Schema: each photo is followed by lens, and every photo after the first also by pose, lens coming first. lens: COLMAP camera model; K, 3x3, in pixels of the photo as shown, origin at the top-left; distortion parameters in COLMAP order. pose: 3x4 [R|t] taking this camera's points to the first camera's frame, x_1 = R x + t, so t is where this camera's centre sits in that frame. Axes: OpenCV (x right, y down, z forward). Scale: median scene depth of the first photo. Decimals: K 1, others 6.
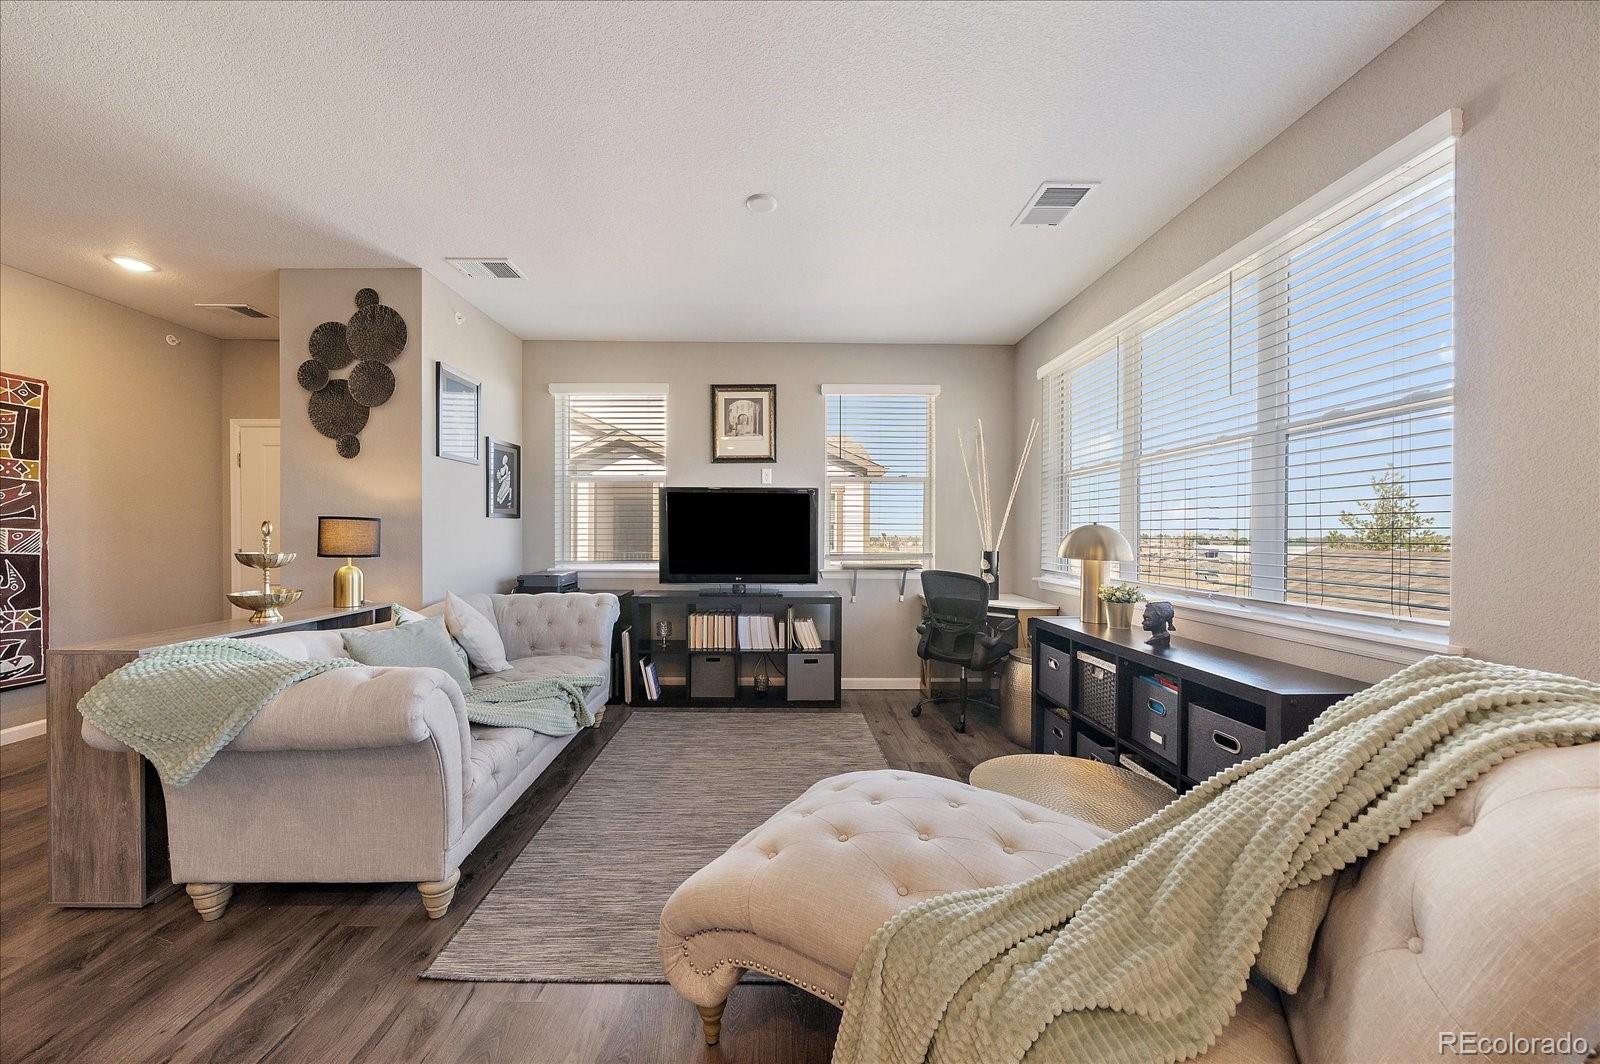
lens RADIAL K [[556.7, 0, 781.3], [0, 556.7, 534.0], [0, 0, 1]] dist [-0.002418, -0.000112]
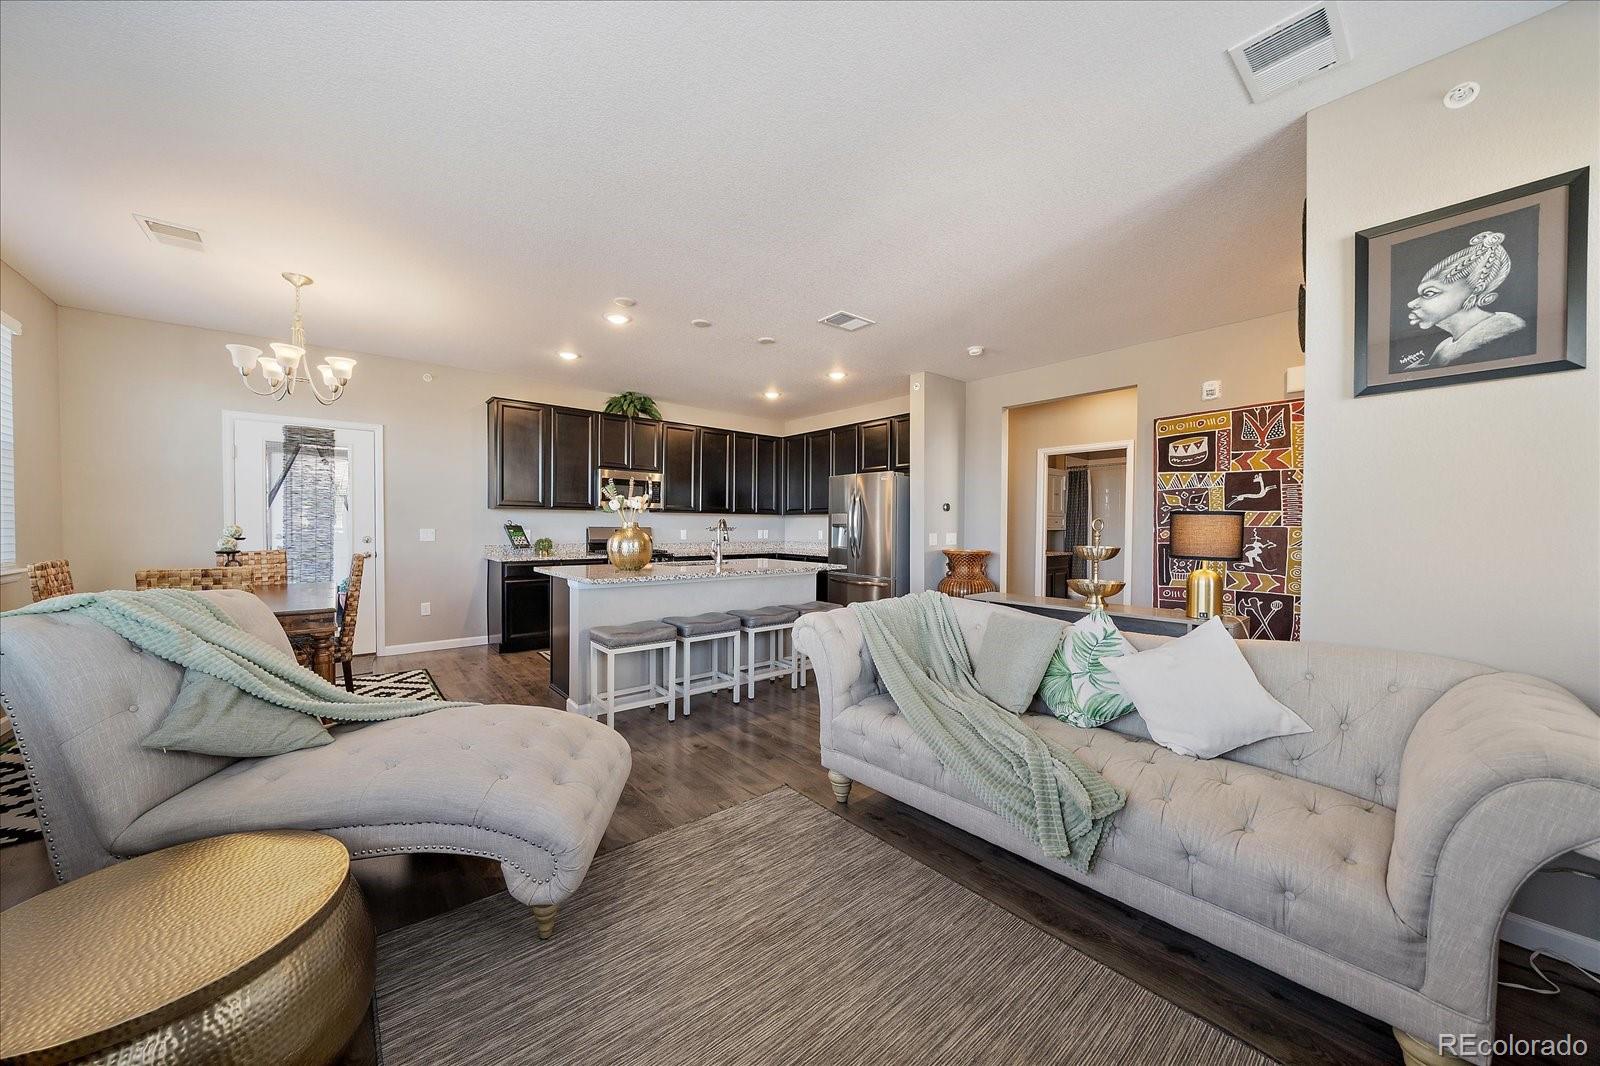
lens RADIAL K [[556.7, 0, 781.3], [0, 556.7, 535.0], [0, 0, 1]] dist [-0.002418, -0.000112]
pose [[-0.777824, -0.002103, -0.628479, 0.168754], [-0.012829, 0.999839, 0.012531, 0.001294], [0.628352, 0.017810, -0.777725, 0.860777]]
